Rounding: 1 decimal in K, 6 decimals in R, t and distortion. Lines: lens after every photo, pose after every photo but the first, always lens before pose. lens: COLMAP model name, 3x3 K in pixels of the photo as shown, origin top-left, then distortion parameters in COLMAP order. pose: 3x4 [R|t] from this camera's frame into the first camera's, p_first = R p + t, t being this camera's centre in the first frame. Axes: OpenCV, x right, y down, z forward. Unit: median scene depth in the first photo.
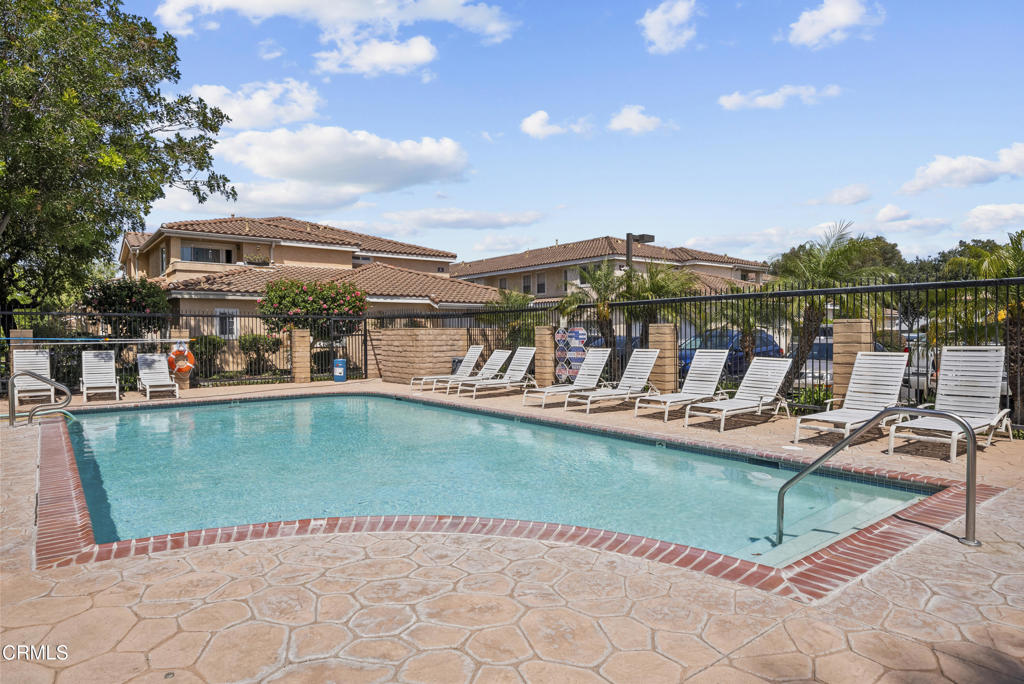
lens RADIAL K [[608.2, 0, 512.0], [0, 608.2, 342.0], [0, 0, 1]] dist [0.002078, 0.000167]
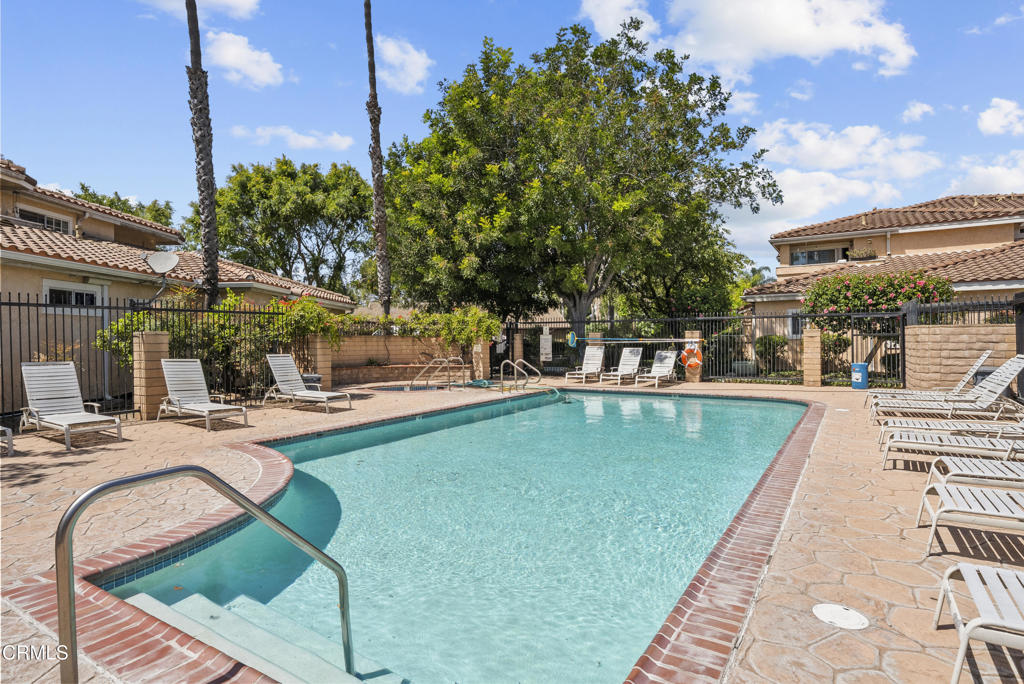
lens RADIAL K [[557.3, 0, 508.1], [0, 557.3, 348.2], [0, 0, 1]] dist [-0.001180, 0.001342]
pose [[0.318475, 0.018804, -0.947745, 0.345258], [-0.004141, 0.999821, 0.018445, -0.005721], [0.947922, -0.001950, 0.318496, 0.310922]]
